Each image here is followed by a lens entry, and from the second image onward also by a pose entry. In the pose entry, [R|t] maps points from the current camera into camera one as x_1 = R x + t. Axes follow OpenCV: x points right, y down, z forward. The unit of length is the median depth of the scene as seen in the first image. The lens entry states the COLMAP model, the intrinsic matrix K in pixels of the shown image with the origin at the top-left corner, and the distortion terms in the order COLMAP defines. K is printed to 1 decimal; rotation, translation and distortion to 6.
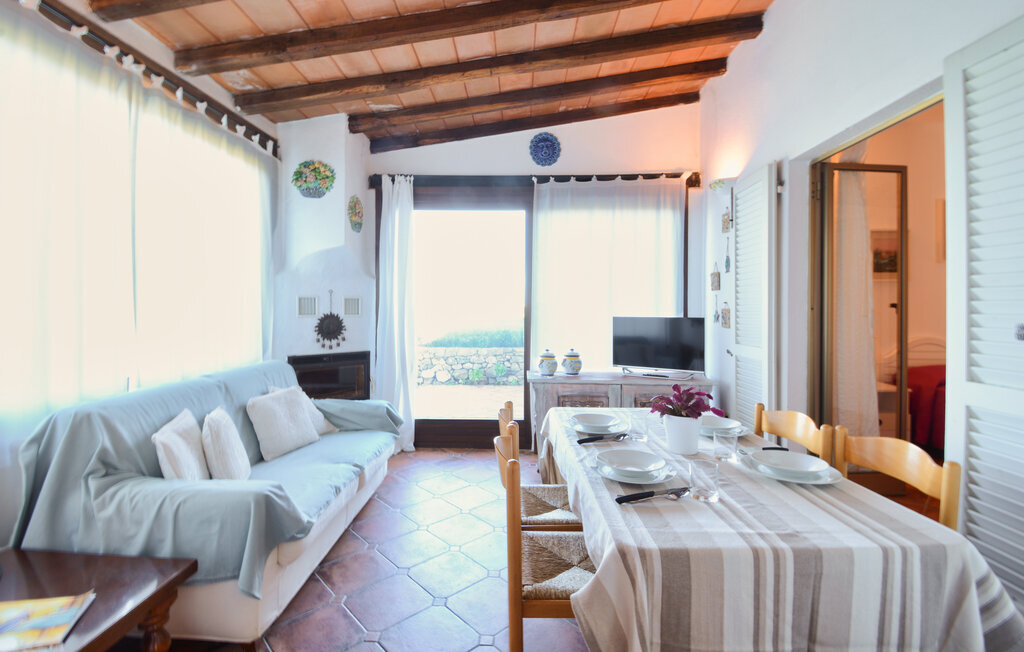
lens RADIAL K [[445.0, 0, 501.3], [0, 445.0, 333.0], [0, 0, 1]] dist [0.001144, -0.014388]
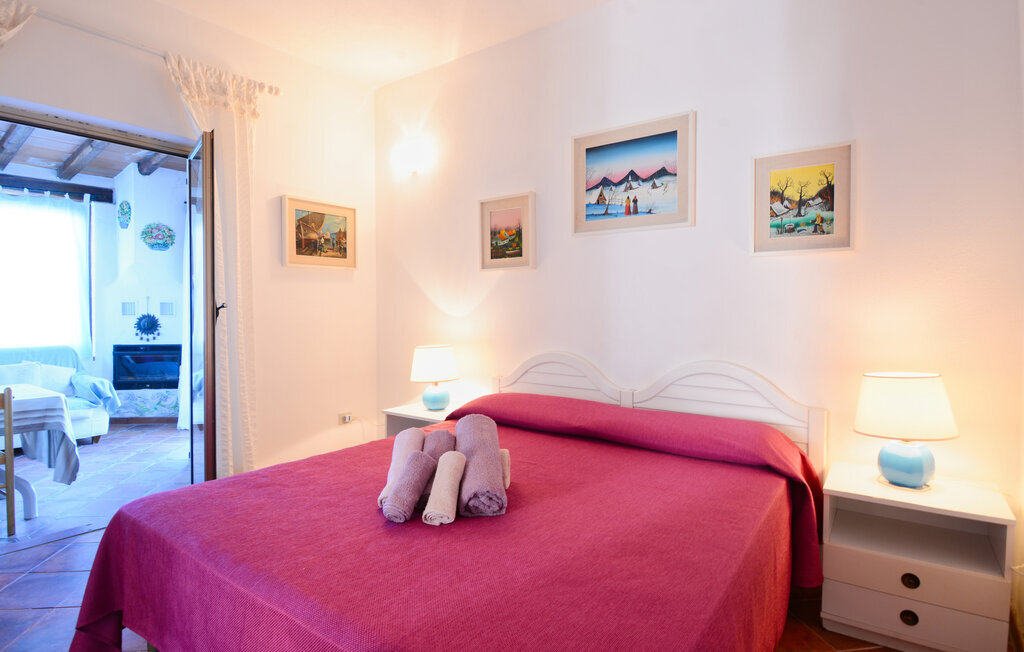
lens RADIAL K [[526.3, 0, 512.0], [0, 526.3, 326.0], [0, 0, 1]] dist [-0.005144, -0.000946]
pose [[0.827479, 0.015206, -0.561291, 1.345737], [-0.027833, 0.999515, -0.013954, -0.017076], [0.560807, 0.027169, 0.827501, 0.312206]]
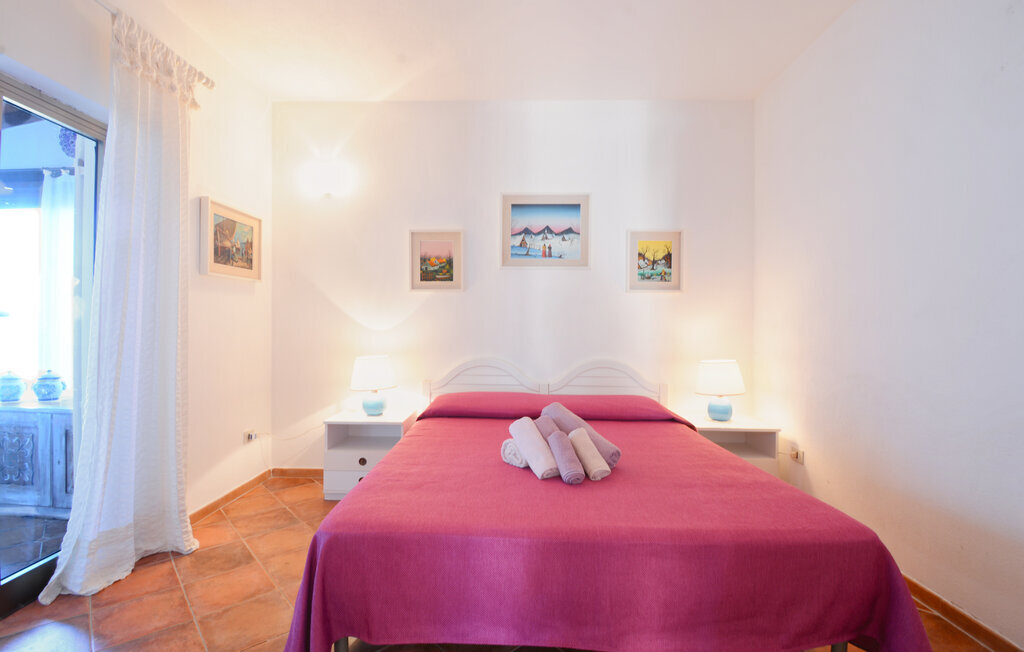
lens RADIAL K [[445.0, 0, 501.3], [0, 445.0, 333.0], [0, 0, 1]] dist [0.001144, -0.014388]
pose [[0.999965, 0.004670, 0.006963, 0.985738], [-0.004403, 0.999274, -0.037836, -0.006346], [-0.007135, 0.037804, 0.999260, 0.150188]]
